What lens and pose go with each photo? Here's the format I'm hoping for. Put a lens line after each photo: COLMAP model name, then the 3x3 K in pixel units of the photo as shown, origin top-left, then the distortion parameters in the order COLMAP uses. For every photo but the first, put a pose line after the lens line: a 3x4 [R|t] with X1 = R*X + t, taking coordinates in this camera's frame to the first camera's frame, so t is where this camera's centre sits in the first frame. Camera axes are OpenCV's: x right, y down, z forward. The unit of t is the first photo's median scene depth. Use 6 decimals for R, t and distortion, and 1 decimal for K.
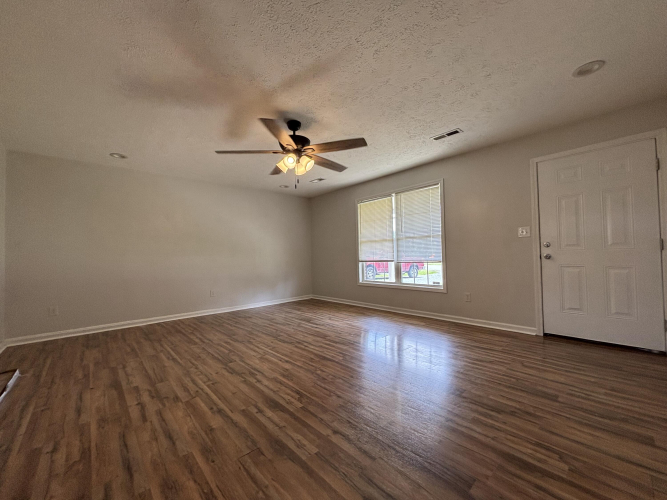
lens RADIAL K [[267.8, 0, 333.3], [0, 267.8, 249.9], [0, 0, 1]] dist [-0.003899, 0.002655]
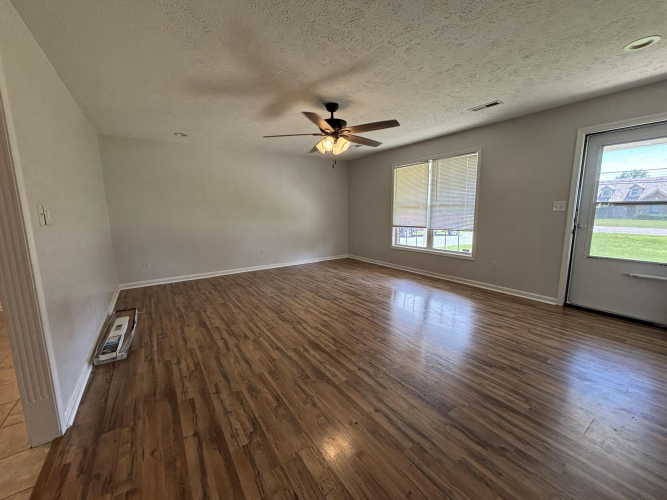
lens RADIAL K [[267.8, 0, 333.9], [0, 267.8, 249.0], [0, 0, 1]] dist [-0.003899, 0.002655]
pose [[0.990163, 0.029906, -0.136688, 0.026176], [-0.005799, 0.984825, 0.173456, -0.097177], [0.139801, -0.170956, 0.975310, -0.151204]]
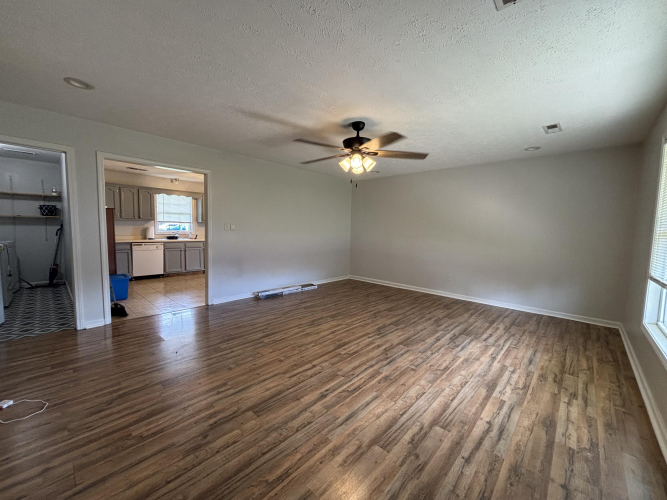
lens RADIAL K [[267.8, 0, 329.9], [0, 267.8, 251.4], [0, 0, 1]] dist [-0.003899, 0.002655]
pose [[0.079961, 0.116124, -0.990011, 0.985637], [-0.008137, 0.993234, 0.115845, -0.100064], [0.996765, -0.001208, 0.080365, 0.857086]]
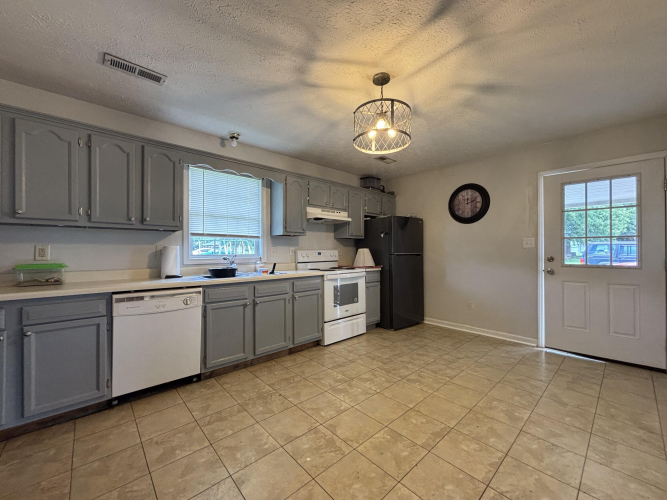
lens RADIAL K [[267.8, 0, 331.6], [0, 267.8, 251.1], [0, 0, 1]] dist [-0.003899, 0.002655]
pose [[-0.002774, 0.019606, -0.999804, 0.580389], [0.027438, 0.999433, 0.019522, -0.078711], [0.999620, -0.027379, -0.003311, 0.641310]]
